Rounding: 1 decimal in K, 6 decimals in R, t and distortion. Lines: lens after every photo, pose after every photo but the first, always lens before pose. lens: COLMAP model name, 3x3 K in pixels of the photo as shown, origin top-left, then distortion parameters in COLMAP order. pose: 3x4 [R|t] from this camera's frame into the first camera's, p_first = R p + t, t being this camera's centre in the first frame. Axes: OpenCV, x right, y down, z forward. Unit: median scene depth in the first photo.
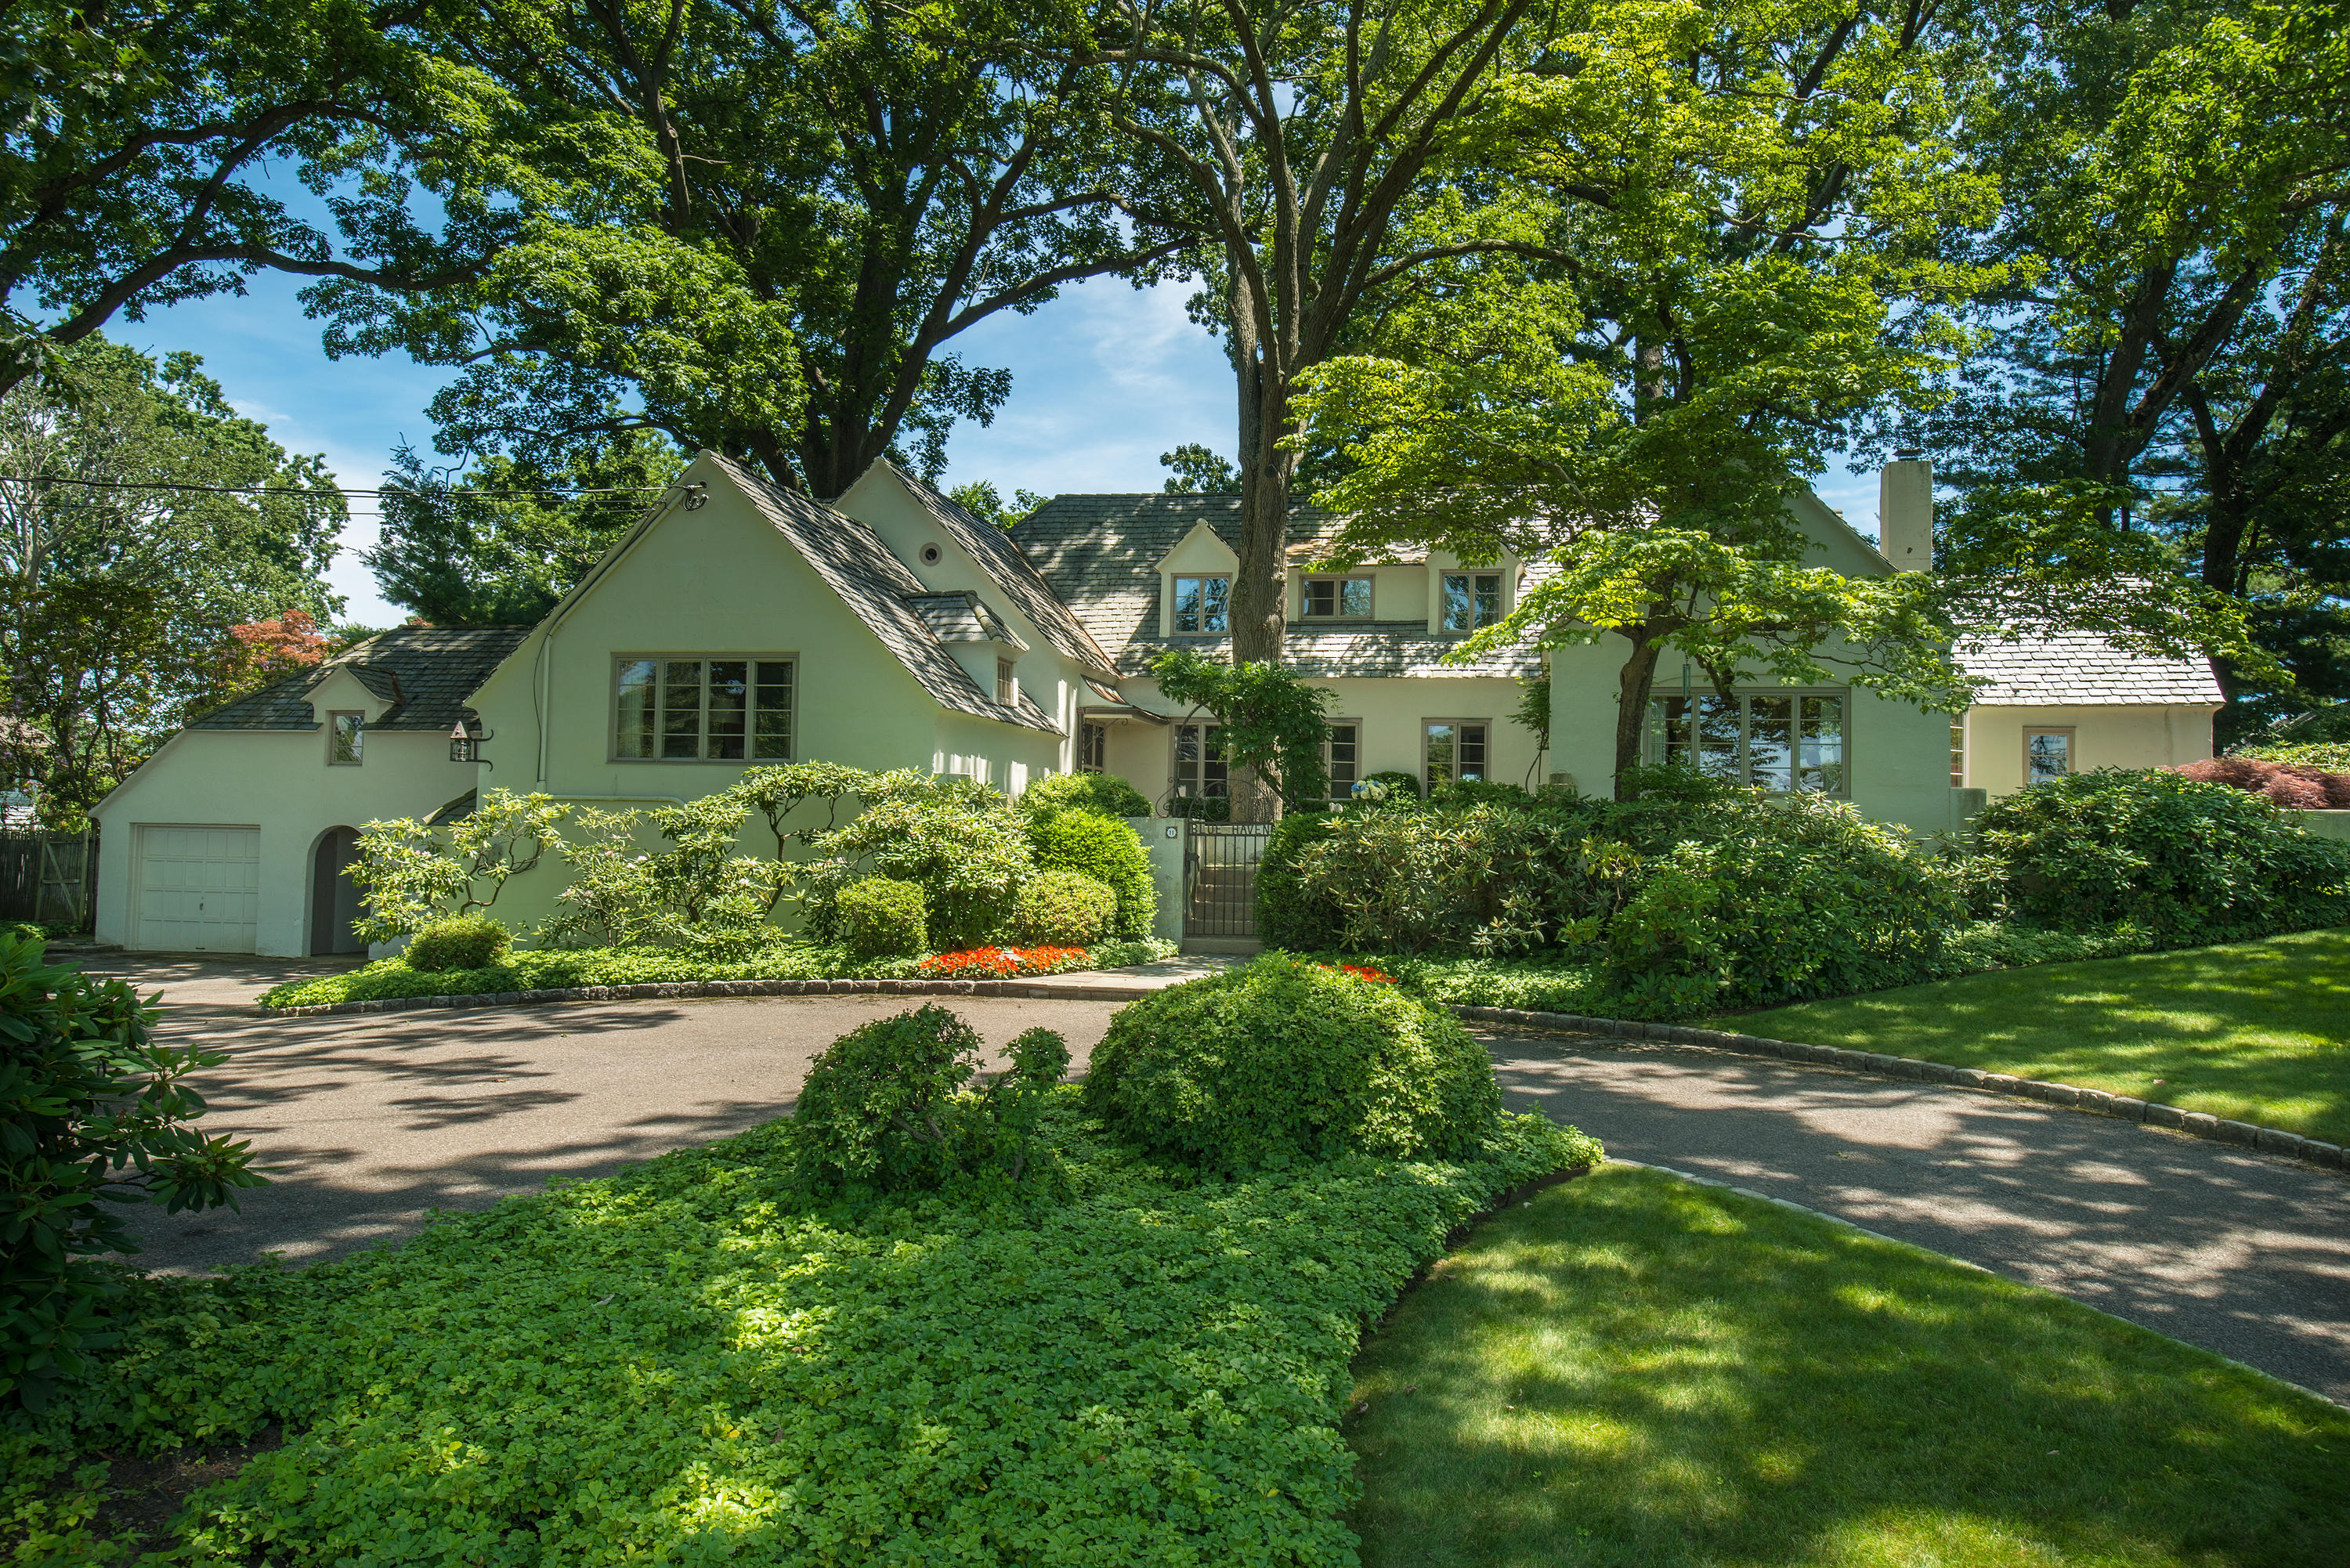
lens RADIAL K [[1908.6, 0, 1178.3], [0, 1908.6, 778.6], [0, 0, 1]] dist [0.010241, -0.002672]
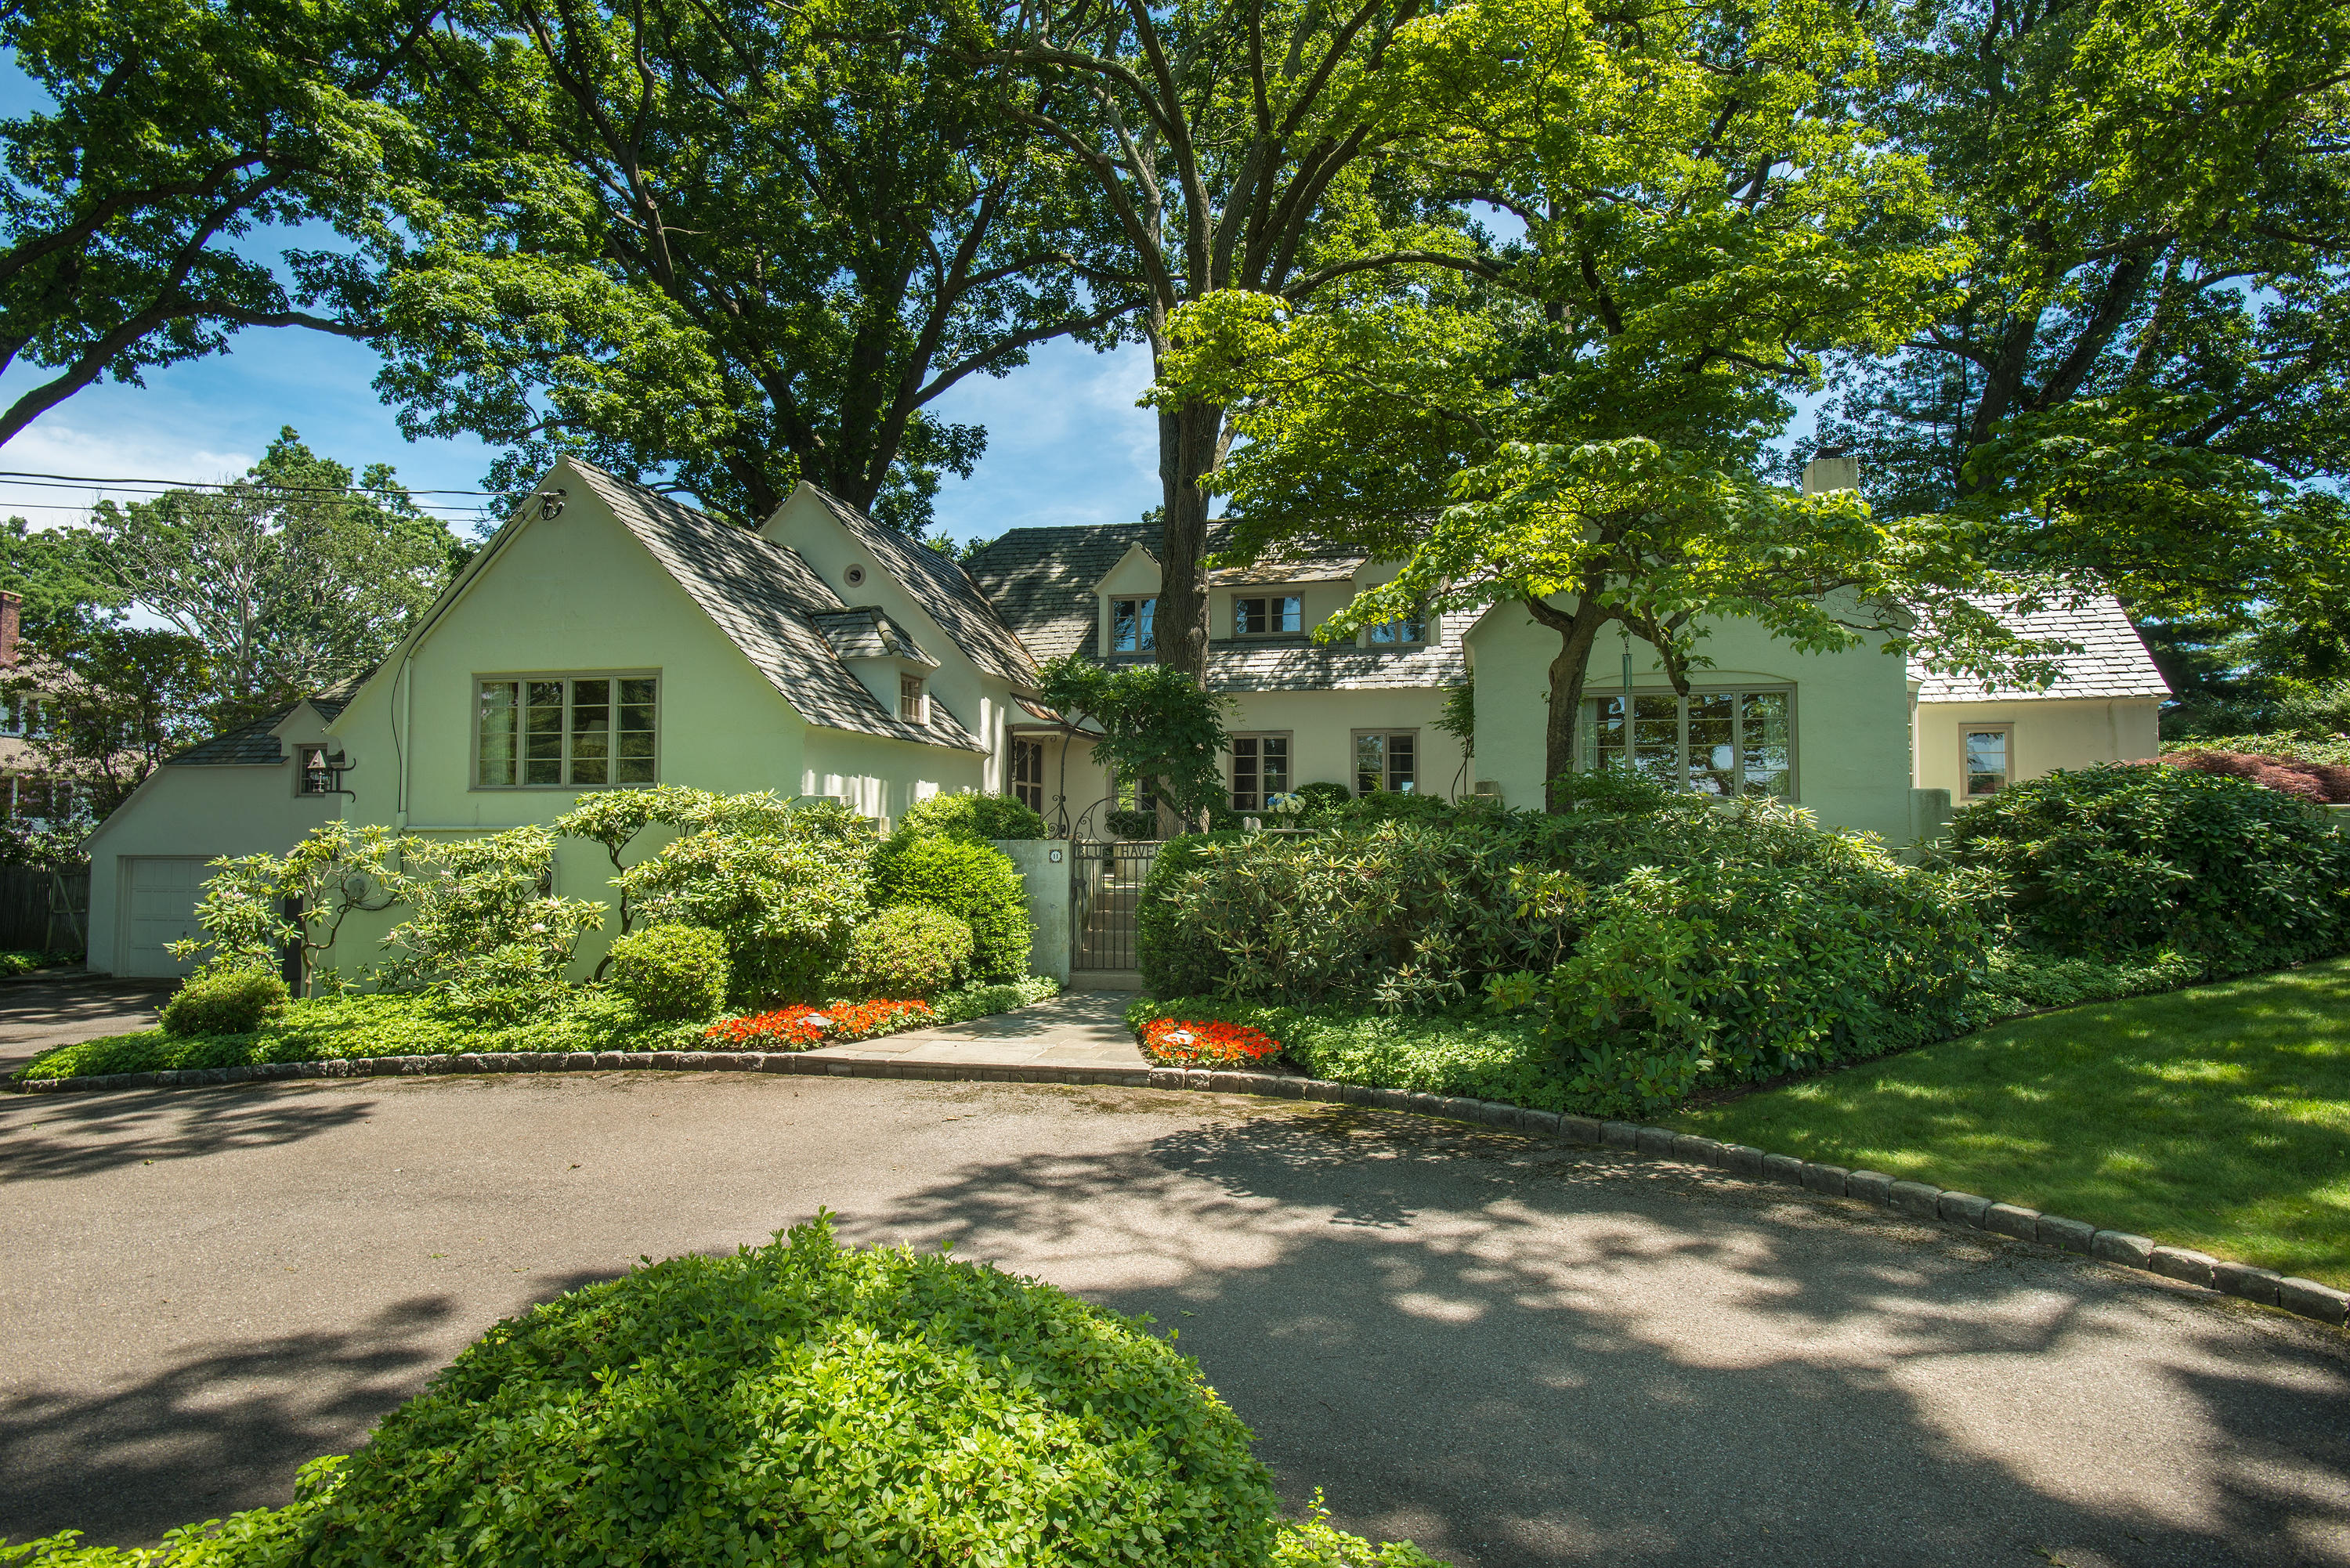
lens RADIAL K [[1432.8, 0, 1170.9], [0, 1432.8, 781.4], [0, 0, 1]] dist [-0.002558, -0.000292]
pose [[0.999490, -0.020386, -0.024596, 0.064300], [0.020280, 0.999784, -0.004584, -0.002874], [0.024684, 0.004083, 0.999687, 0.300840]]
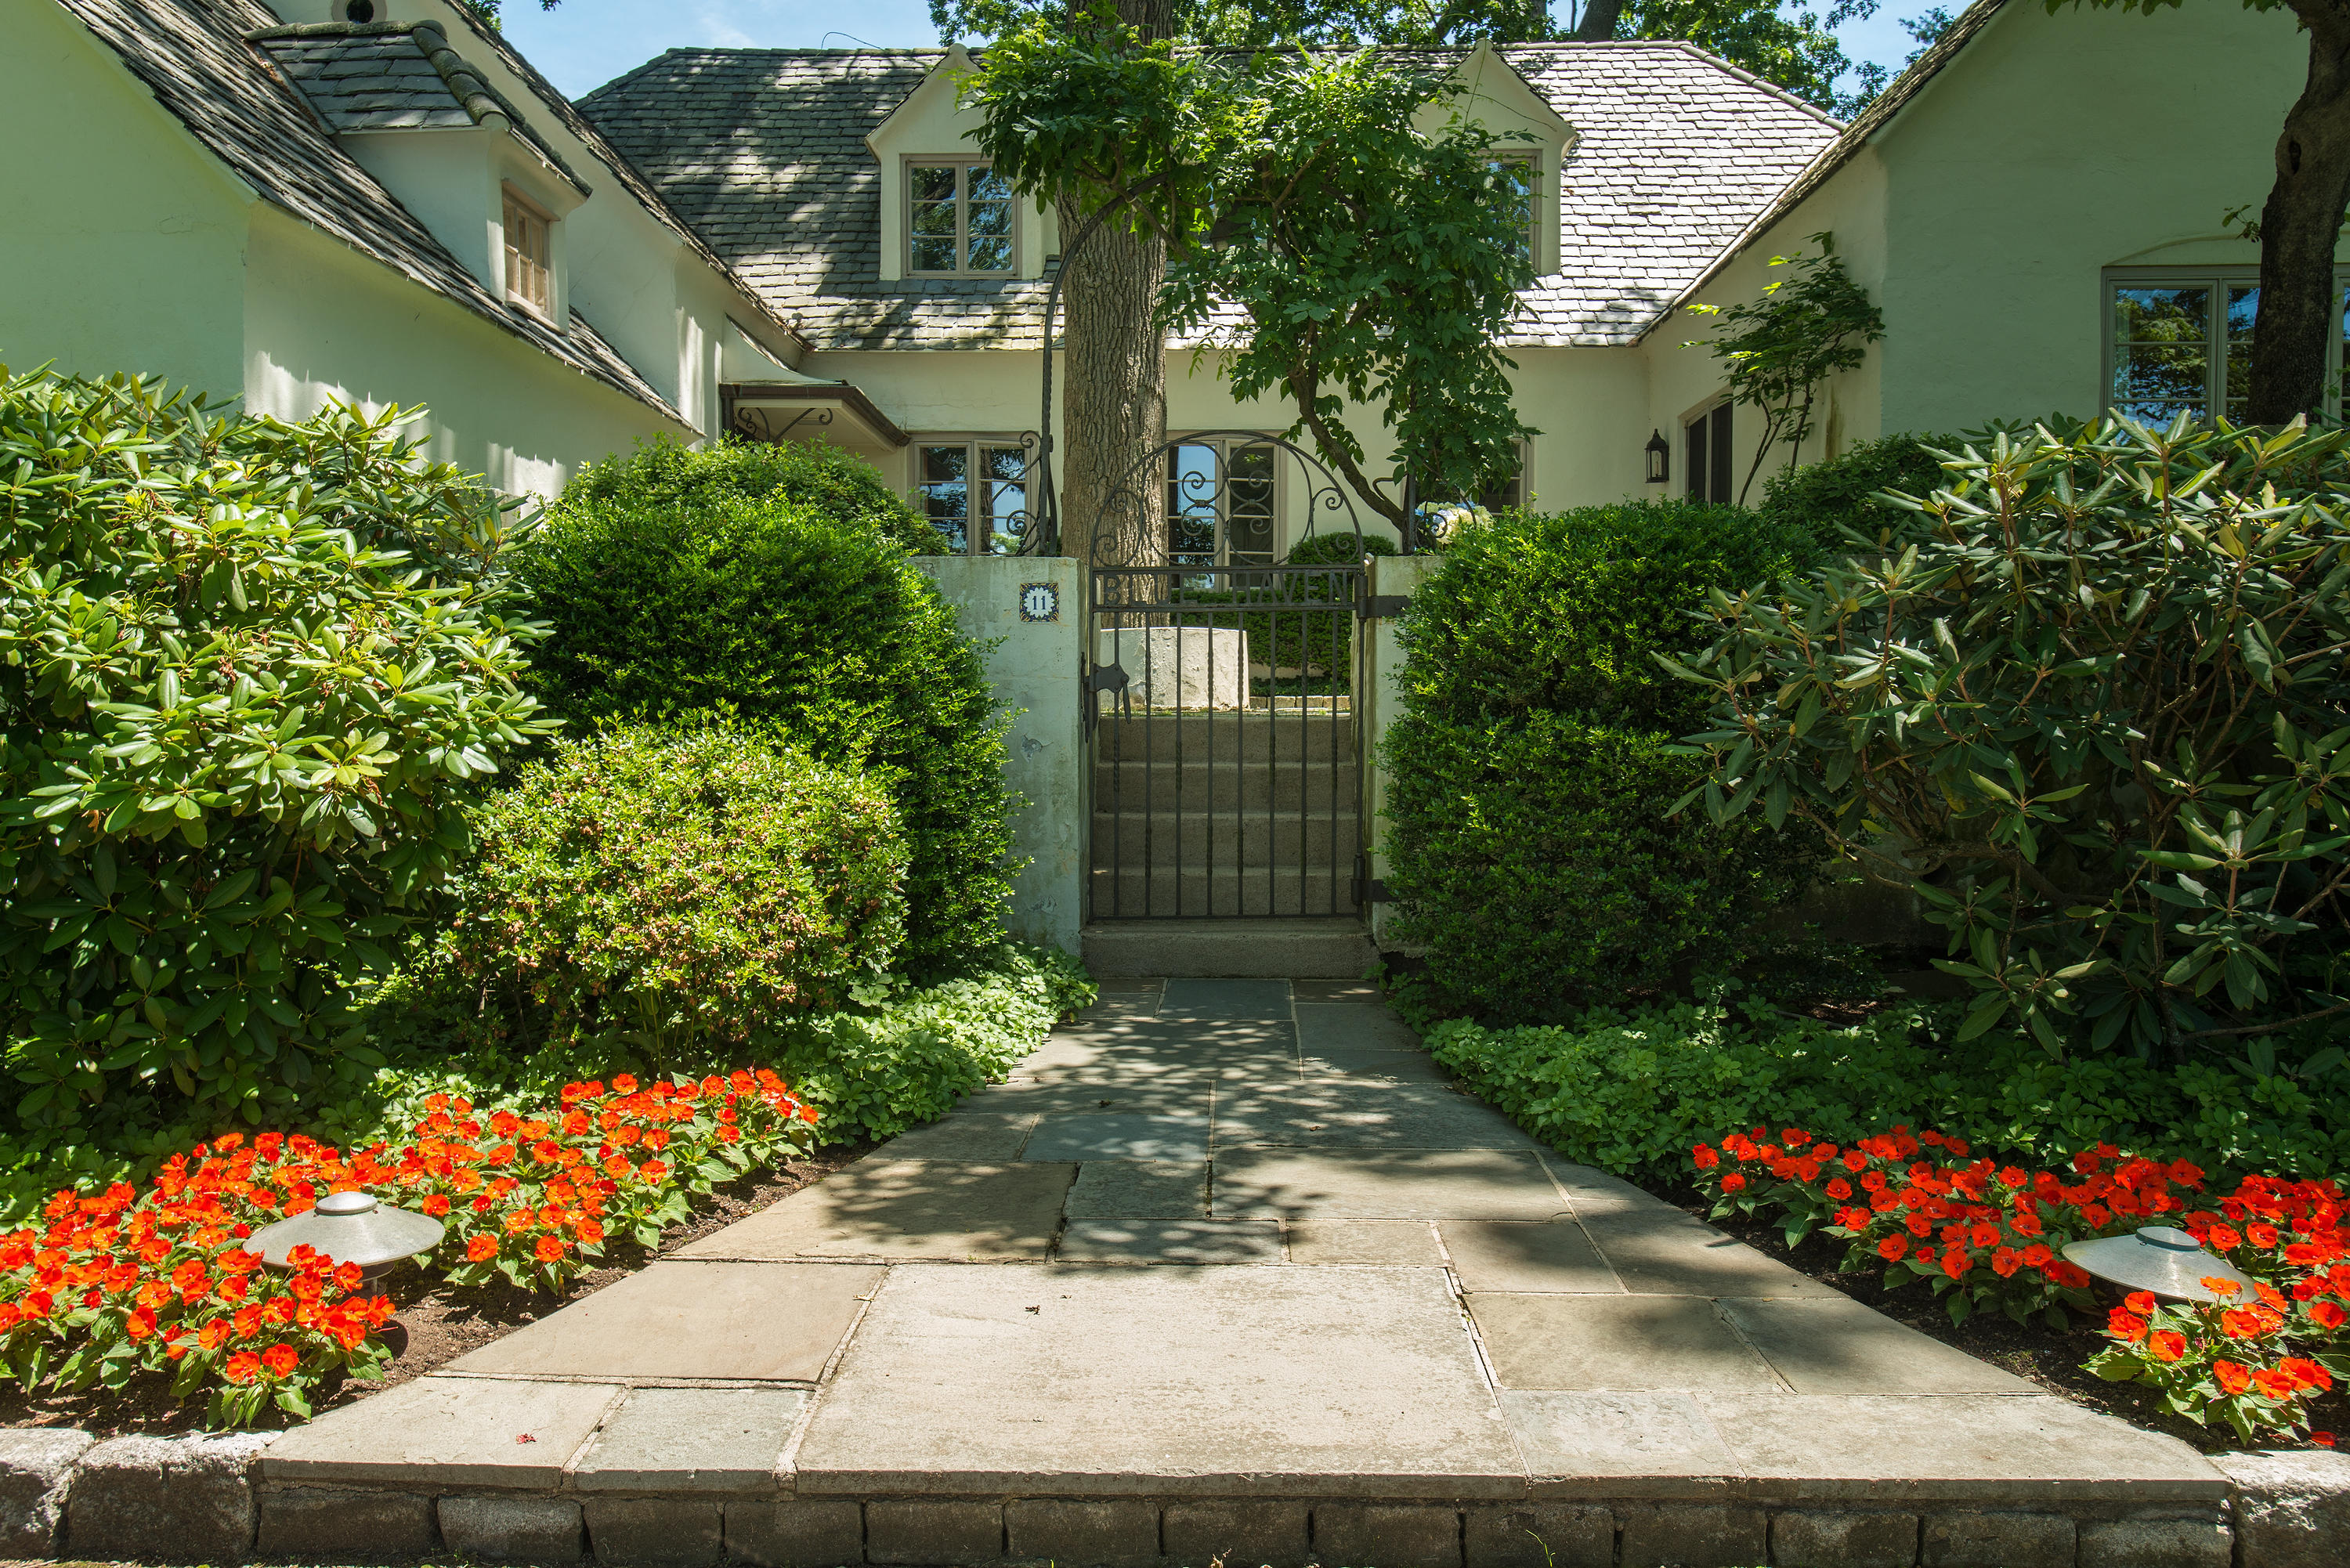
lens RADIAL K [[1908.6, 0, 1180.6], [0, 1908.6, 777.2], [0, 0, 1]] dist [0.010241, -0.002672]
pose [[0.983527, -0.027912, 0.178591, -0.035246], [0.015716, 0.997469, 0.069344, 0.033497], [-0.180075, -0.065395, 0.981477, 0.642549]]
